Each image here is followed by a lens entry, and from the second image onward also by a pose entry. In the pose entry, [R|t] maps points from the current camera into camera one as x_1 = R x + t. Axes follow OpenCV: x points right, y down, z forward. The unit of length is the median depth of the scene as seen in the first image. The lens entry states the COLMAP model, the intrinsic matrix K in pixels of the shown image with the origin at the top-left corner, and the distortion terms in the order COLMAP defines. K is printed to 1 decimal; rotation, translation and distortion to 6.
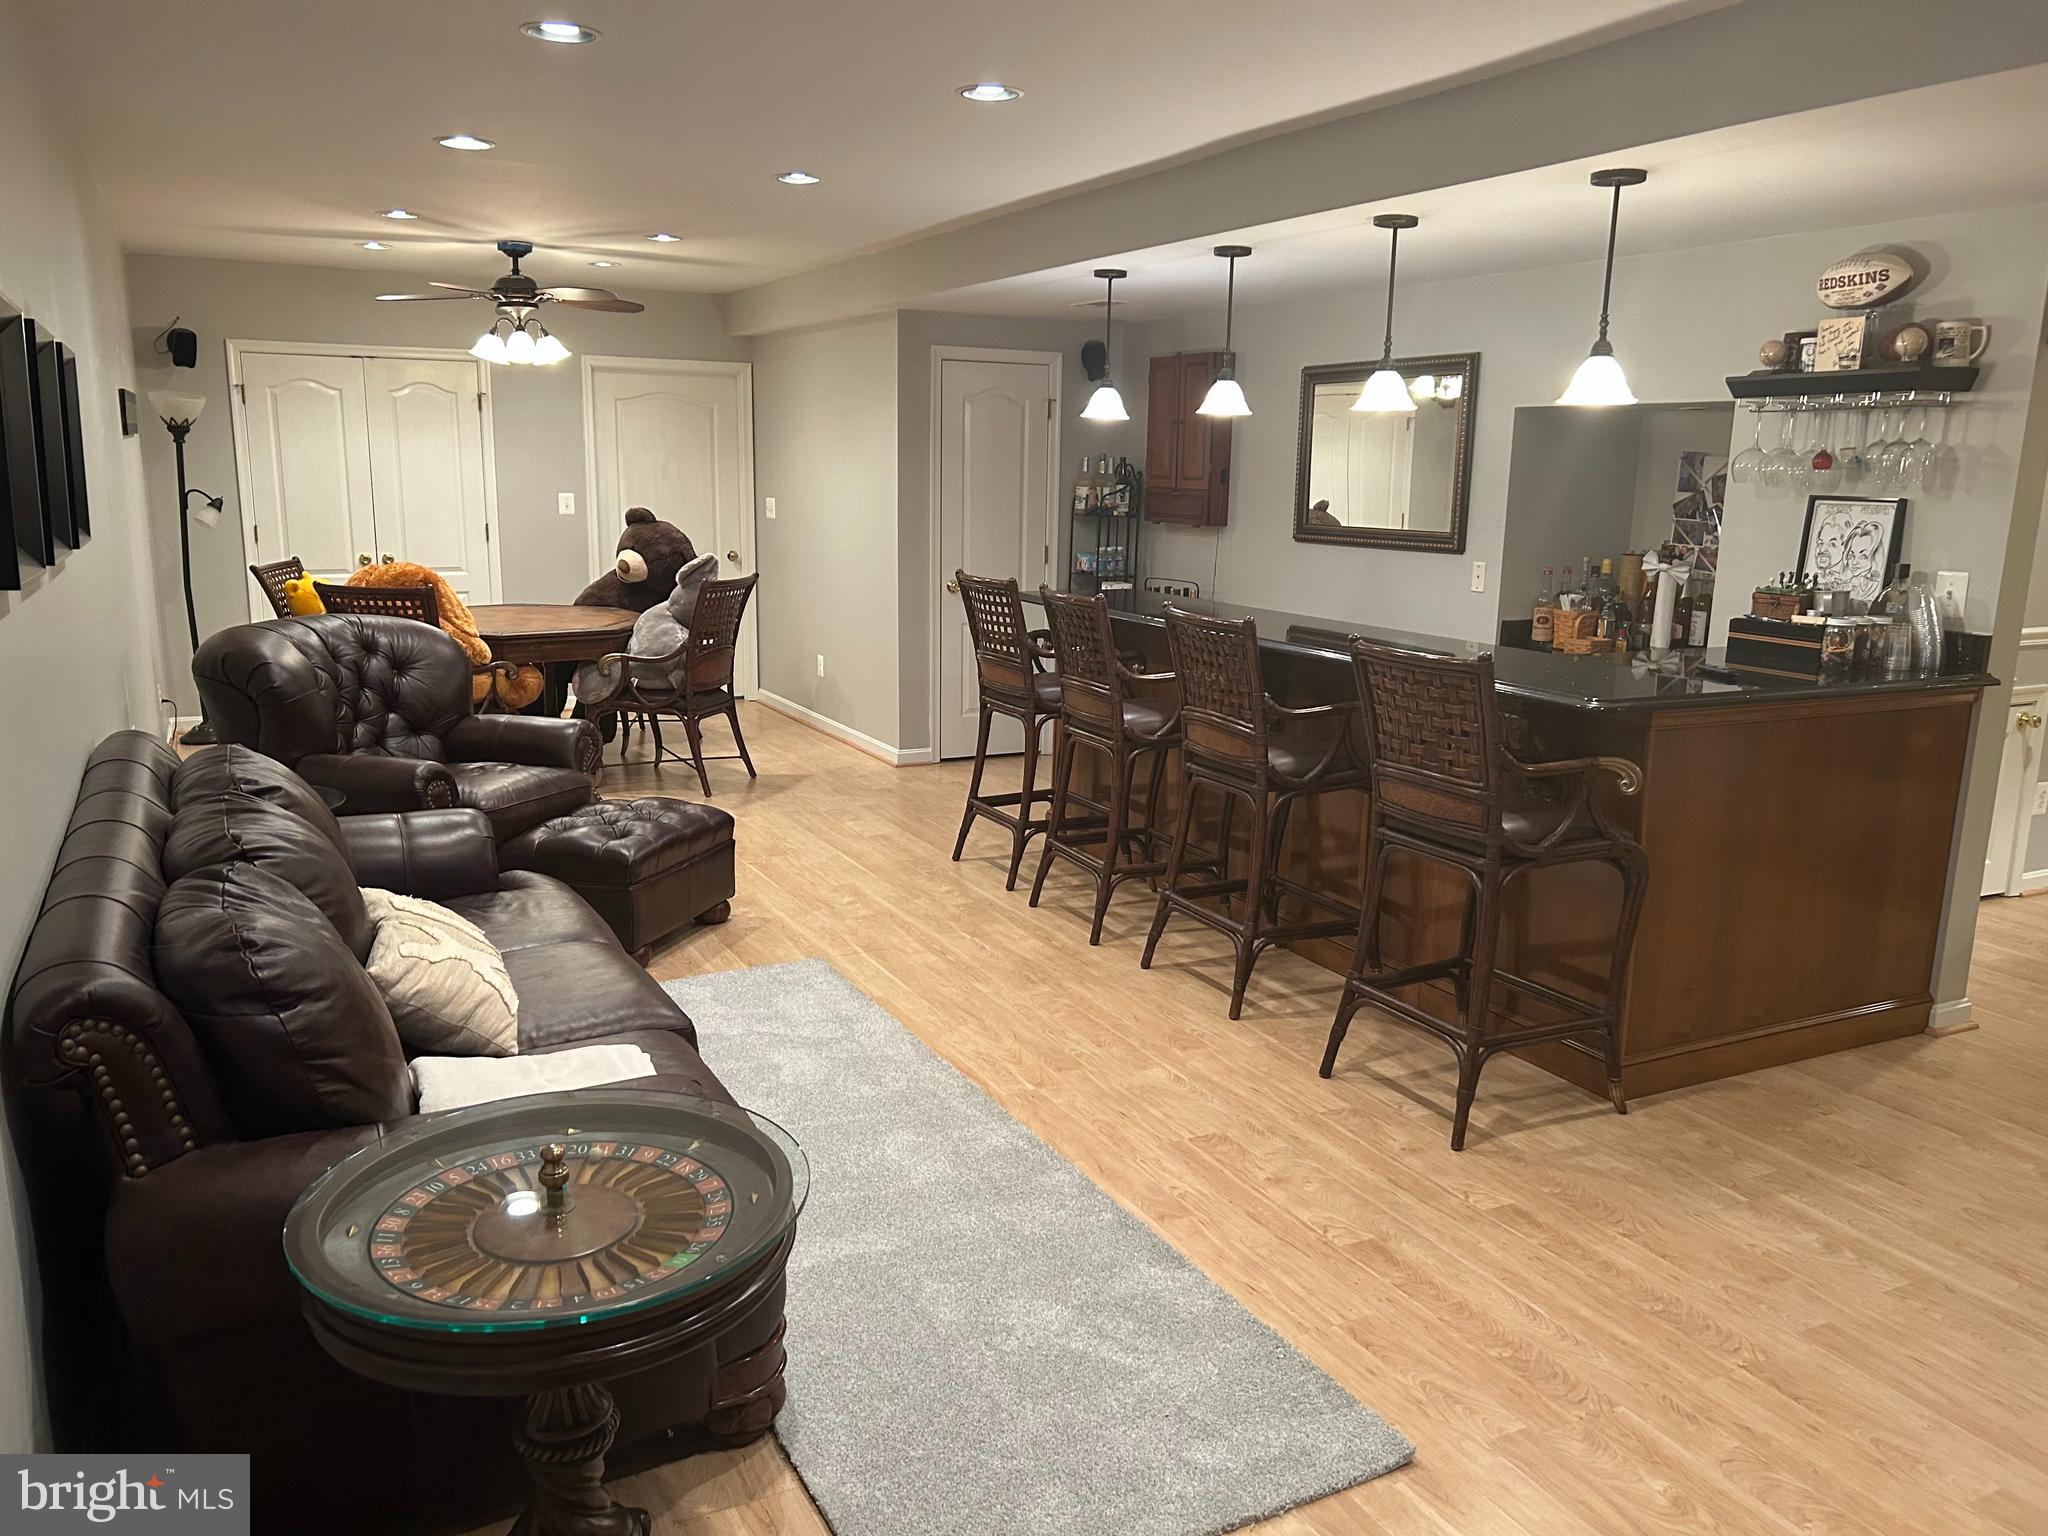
lens RADIAL K [[1538.8, 0, 1021.9], [0, 1538.8, 780.4], [0, 0, 1]] dist [0.051750, -0.058290]
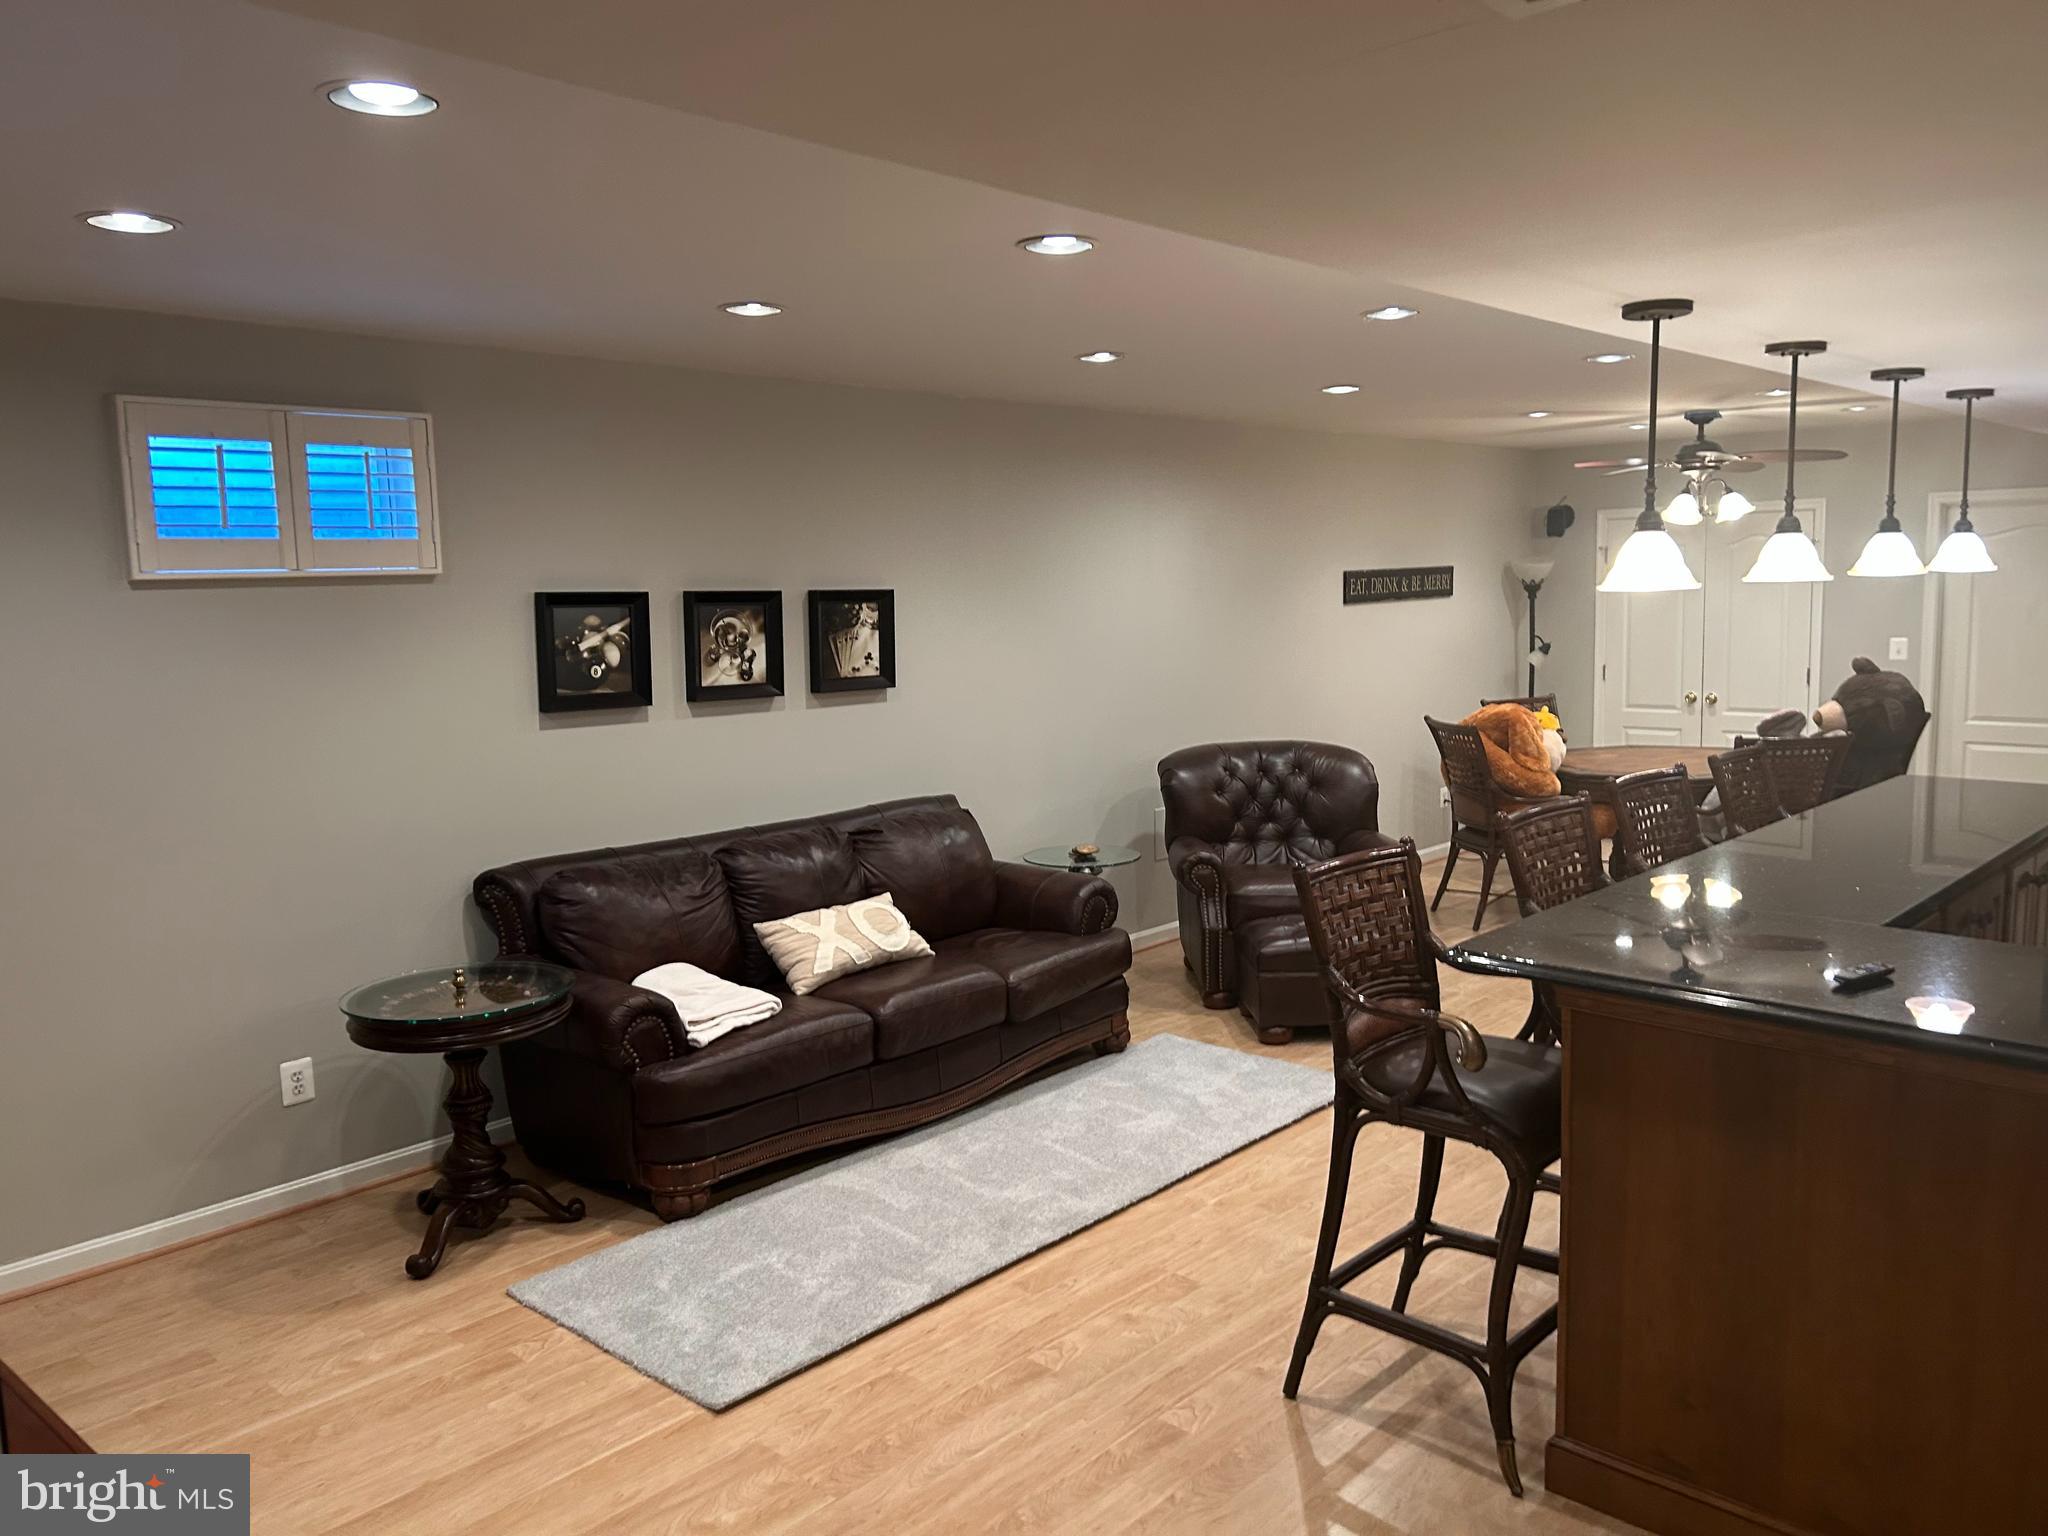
lens RADIAL K [[1538.8, 0, 1028.9], [0, 1538.8, 747.7], [0, 0, 1]] dist [0.051750, -0.058290]
pose [[0.343285, 0.079007, -0.935902, 1.028140], [-0.161832, 0.986528, 0.023922, -0.137088], [0.925184, 0.143247, 0.351446, 0.455624]]
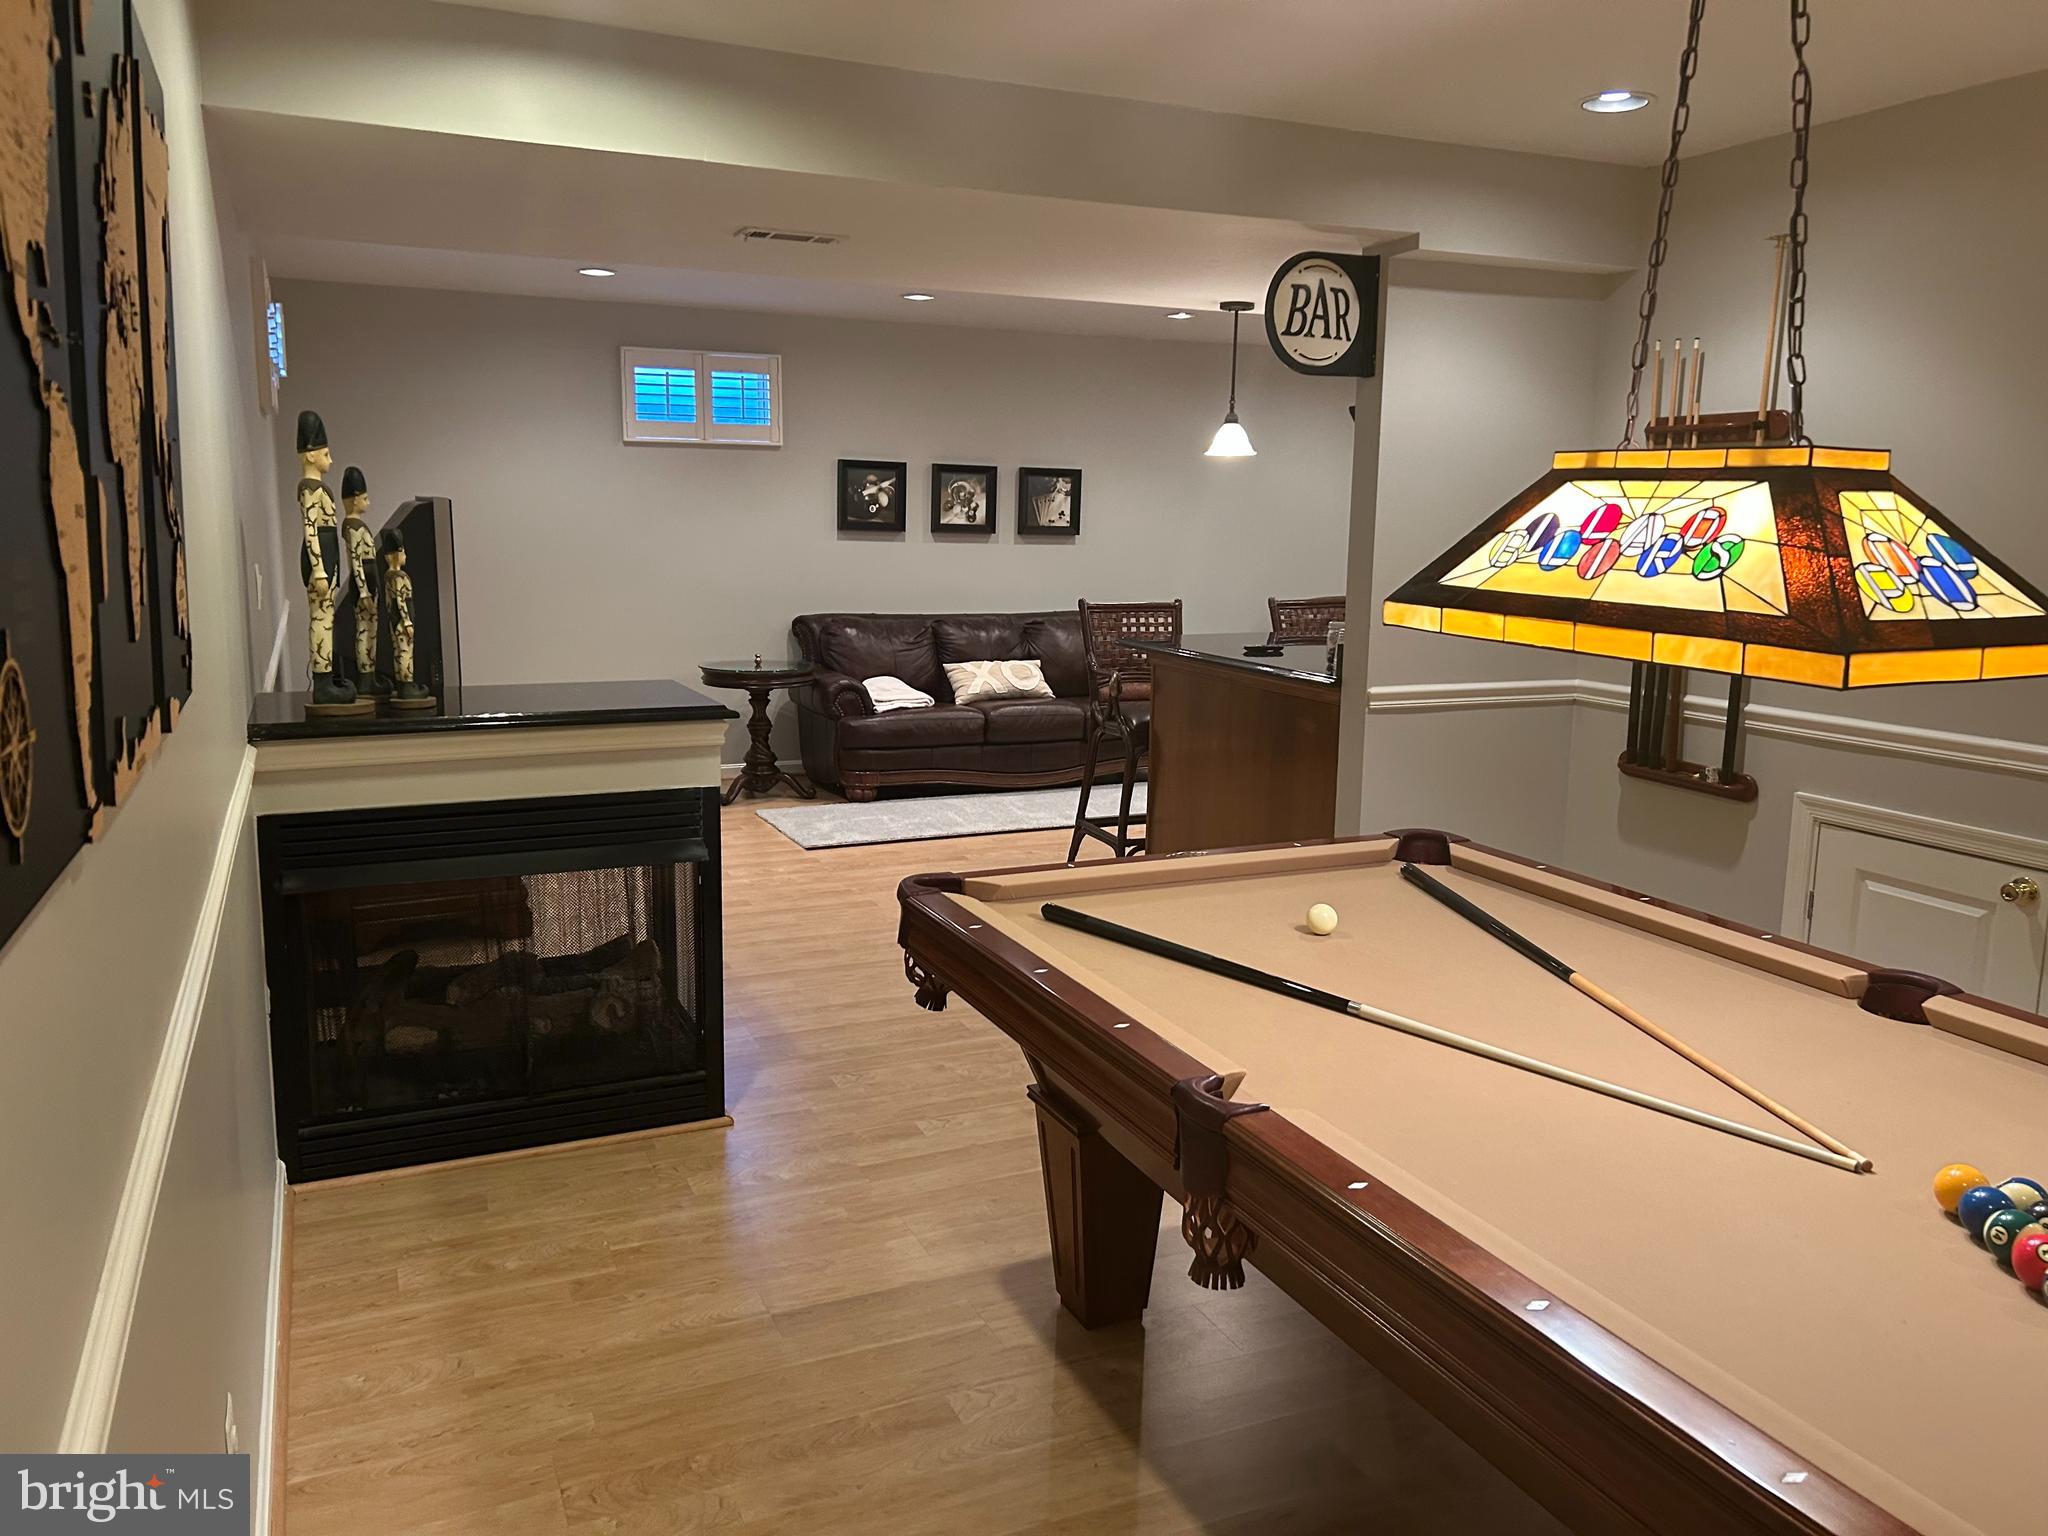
lens RADIAL K [[1538.8, 0, 1011.6], [0, 1538.8, 780.5], [0, 0, 1]] dist [0.051750, -0.058290]
pose [[-0.045195, 0.159176, -0.986215, 1.491991], [-0.218334, 0.961783, 0.165238, -0.140765], [0.974827, 0.222792, -0.008715, 0.672893]]
